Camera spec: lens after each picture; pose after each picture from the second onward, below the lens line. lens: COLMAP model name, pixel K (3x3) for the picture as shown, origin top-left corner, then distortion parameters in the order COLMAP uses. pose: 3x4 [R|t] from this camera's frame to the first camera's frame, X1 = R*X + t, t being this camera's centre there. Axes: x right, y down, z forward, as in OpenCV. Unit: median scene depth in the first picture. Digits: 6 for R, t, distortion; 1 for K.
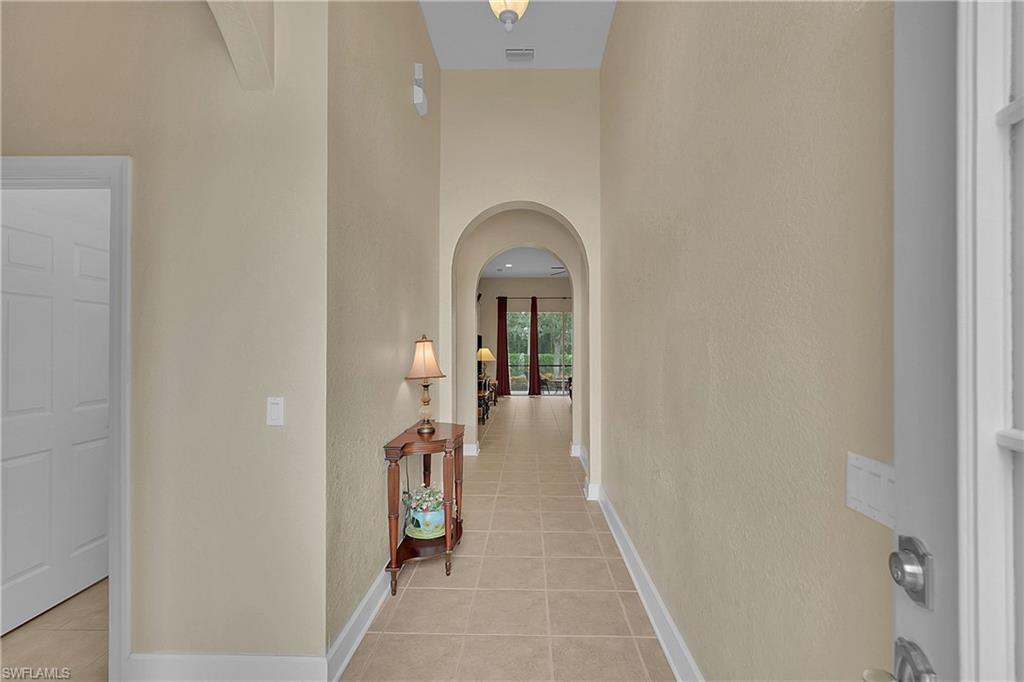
lens RADIAL K [[400.0, 0, 511.7], [0, 400.0, 342.9], [0, 0, 1]] dist [-0.015791, -0.000251]
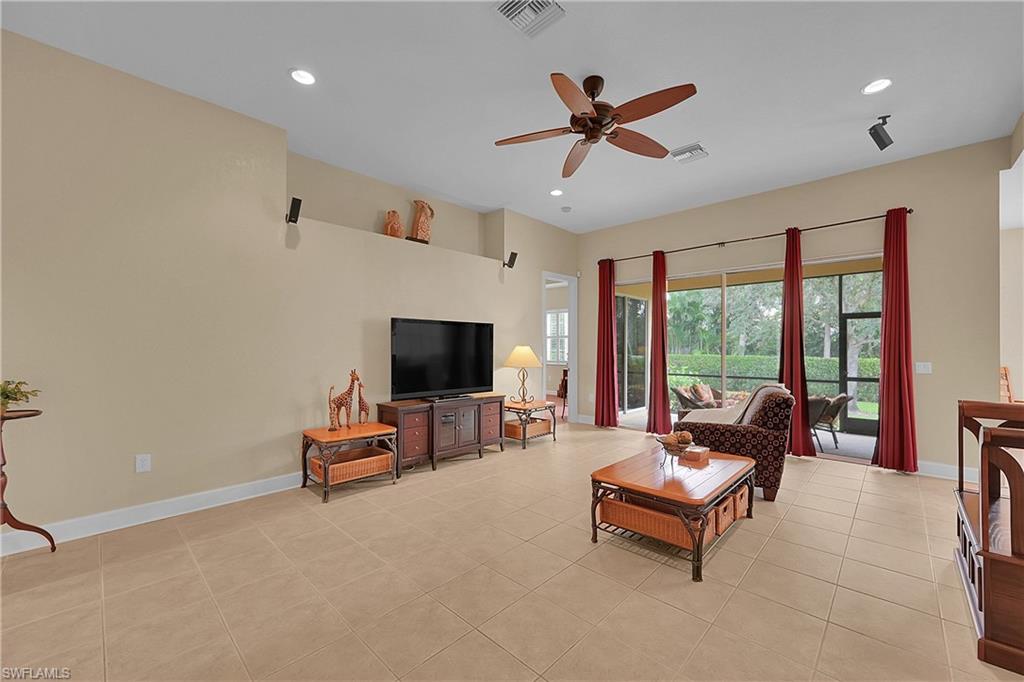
lens RADIAL K [[400.0, 0, 516.9], [0, 400.0, 343.3], [0, 0, 1]] dist [-0.015791, -0.000251]
pose [[0.740067, -0.004234, -0.672520, 0.272435], [-0.001710, 0.999965, -0.008177, 0.012427], [0.672531, 0.007201, 0.740034, 0.479022]]
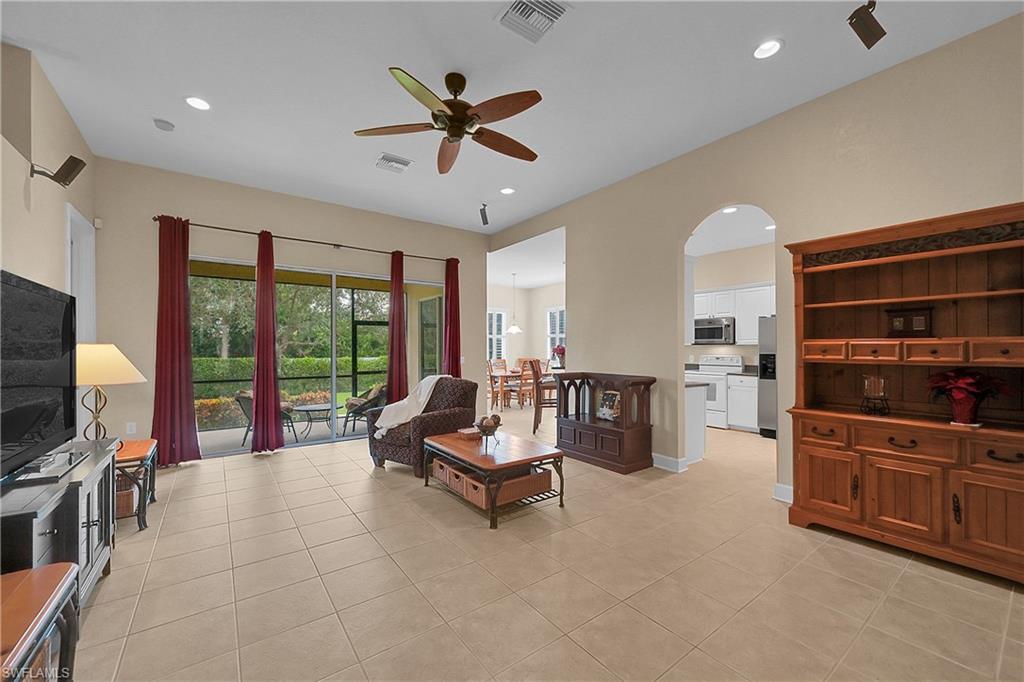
lens RADIAL K [[400.0, 0, 513.3], [0, 400.0, 349.3], [0, 0, 1]] dist [-0.015791, -0.000251]
pose [[0.783606, 0.000854, 0.621258, -0.002647], [-0.002168, 0.999997, 0.001360, 0.014264], [-0.621255, -0.002413, 0.783605, 0.479808]]
